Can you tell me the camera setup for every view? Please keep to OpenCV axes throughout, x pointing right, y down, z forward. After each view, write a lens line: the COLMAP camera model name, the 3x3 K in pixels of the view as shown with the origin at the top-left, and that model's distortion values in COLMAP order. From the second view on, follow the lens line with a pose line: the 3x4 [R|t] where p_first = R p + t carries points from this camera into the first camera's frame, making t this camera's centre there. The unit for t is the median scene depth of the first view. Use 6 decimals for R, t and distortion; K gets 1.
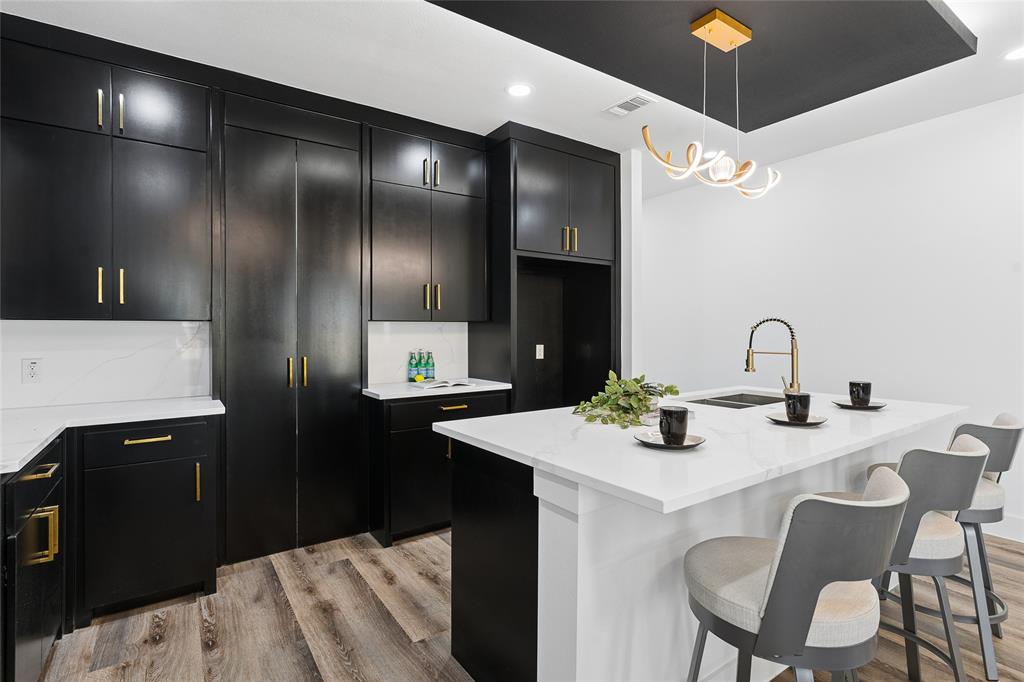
lens RADIAL K [[498.7, 0, 518.8], [0, 498.7, 332.1], [0, 0, 1]] dist [0.003333, 0.001367]
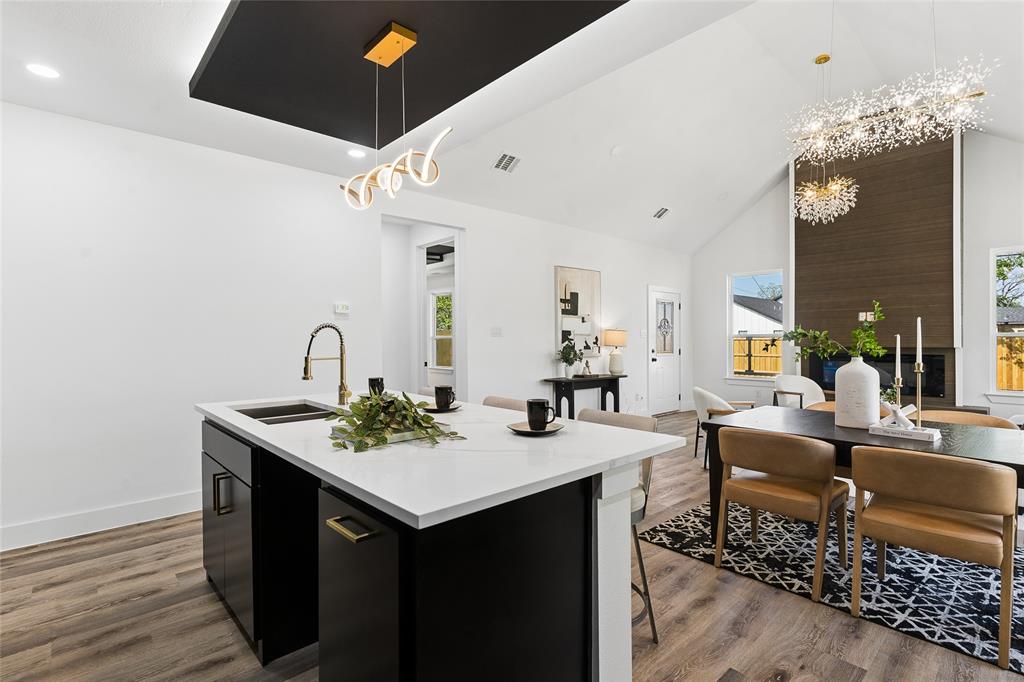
lens RADIAL K [[498.7, 0, 517.2], [0, 498.7, 338.7], [0, 0, 1]] dist [0.003333, 0.001367]
pose [[-0.154073, -0.001407, 0.988059, -0.376681], [0.006888, 0.999973, 0.002498, 0.002200], [-0.988036, 0.007190, -0.154059, 0.543112]]
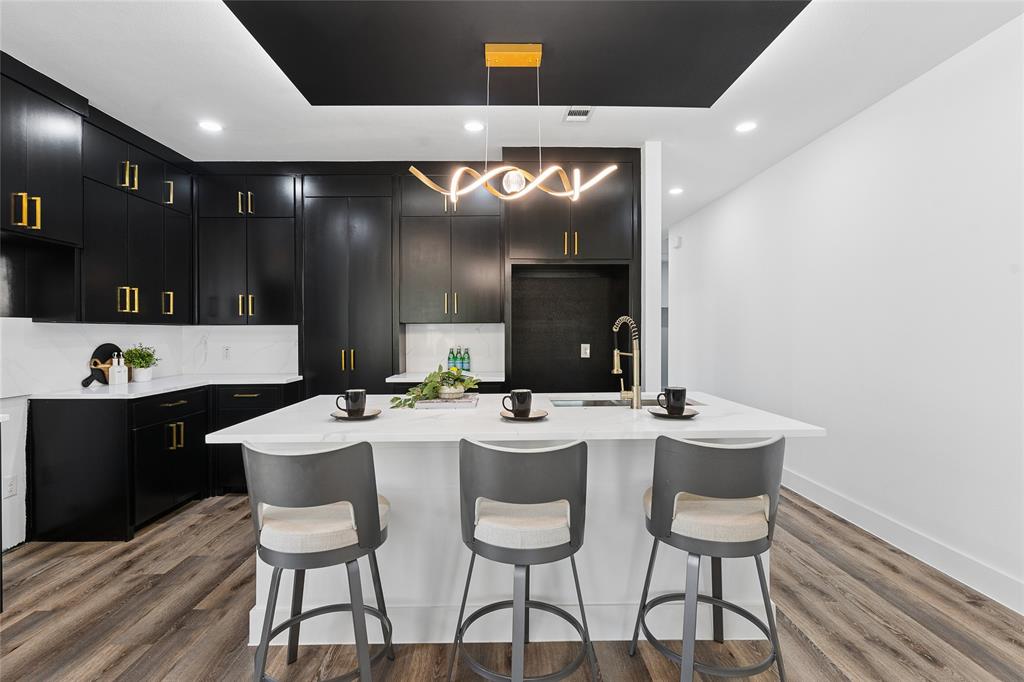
lens RADIAL K [[498.7, 0, 499.3], [0, 498.7, 332.7], [0, 0, 1]] dist [0.003333, 0.001367]
pose [[0.826627, -0.000237, -0.562751, 0.614340], [0.000901, 0.999999, 0.000904, 0.001044], [0.562750, -0.001254, 0.826626, 0.051679]]
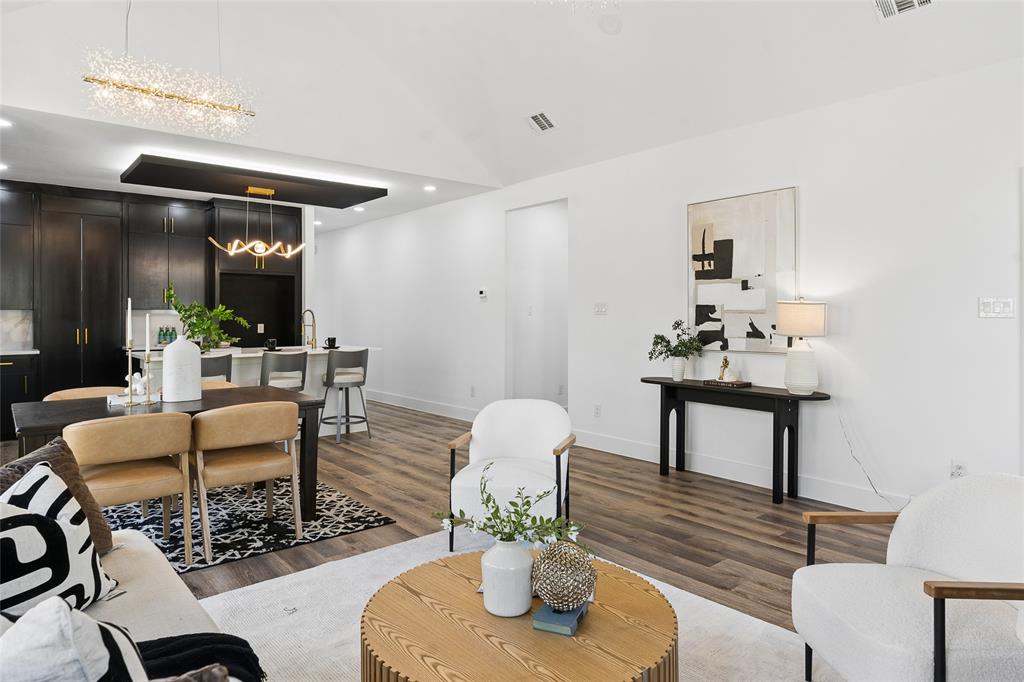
lens RADIAL K [[622.9, 0, 513.6], [0, 622.9, 326.8], [0, 0, 1]] dist [-0.005699, 0.002513]
pose [[0.996118, -0.002999, 0.087973, 0.838291], [0.001418, 0.999837, 0.018026, 0.001575], [-0.088013, -0.017831, 0.995960, -1.274351]]
